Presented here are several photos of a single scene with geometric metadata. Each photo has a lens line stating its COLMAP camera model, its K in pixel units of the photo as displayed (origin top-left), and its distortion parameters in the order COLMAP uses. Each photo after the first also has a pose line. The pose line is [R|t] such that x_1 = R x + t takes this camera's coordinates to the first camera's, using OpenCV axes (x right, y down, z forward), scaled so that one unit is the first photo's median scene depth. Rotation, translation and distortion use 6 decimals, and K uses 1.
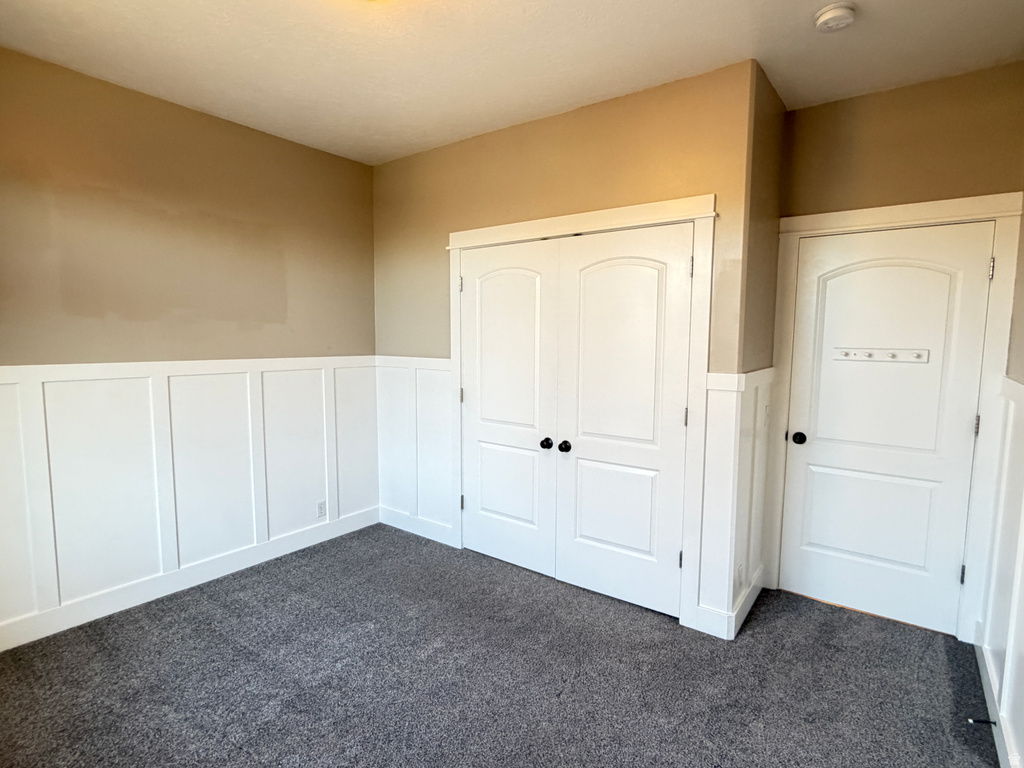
lens RADIAL K [[529.7, 0, 512.0], [0, 529.7, 384.0], [0, 0, 1]] dist [-0.000785, -0.000352]
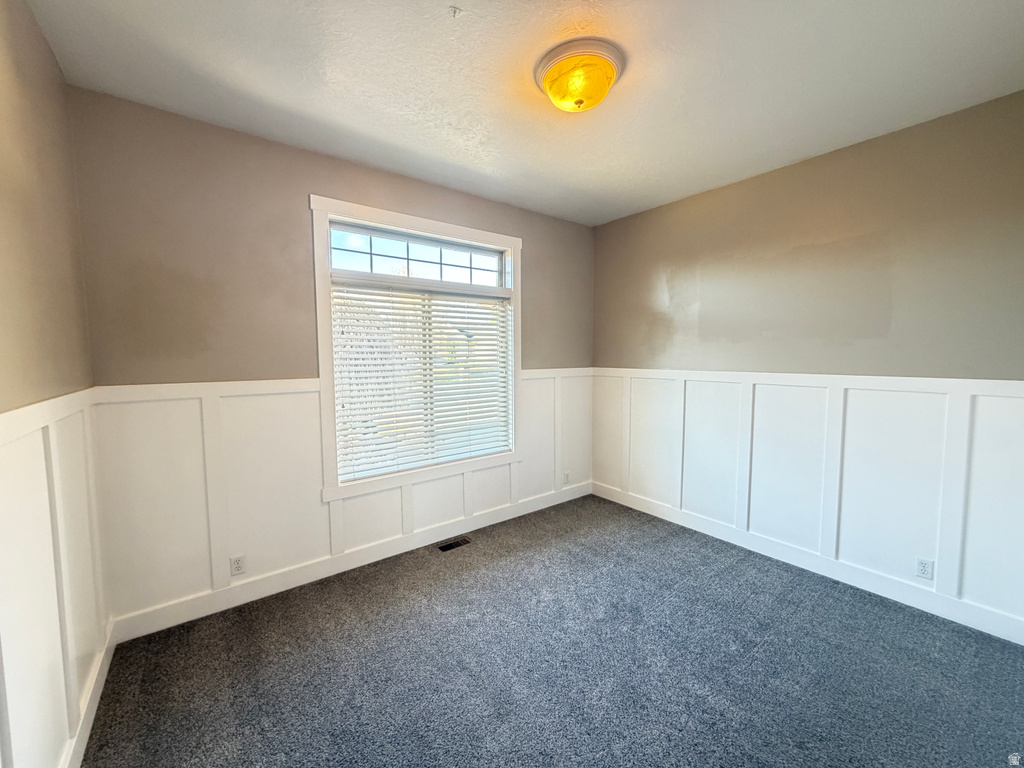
lens RADIAL K [[409.6, 0, 508.1], [0, 409.6, 384.1], [0, 0, 1]] dist [-0.000321, -0.000244]
pose [[-0.276068, 0.062419, -0.959109, 0.473575], [-0.088057, 0.992049, 0.089909, -0.049858], [0.957096, 0.109278, -0.268377, 0.656875]]
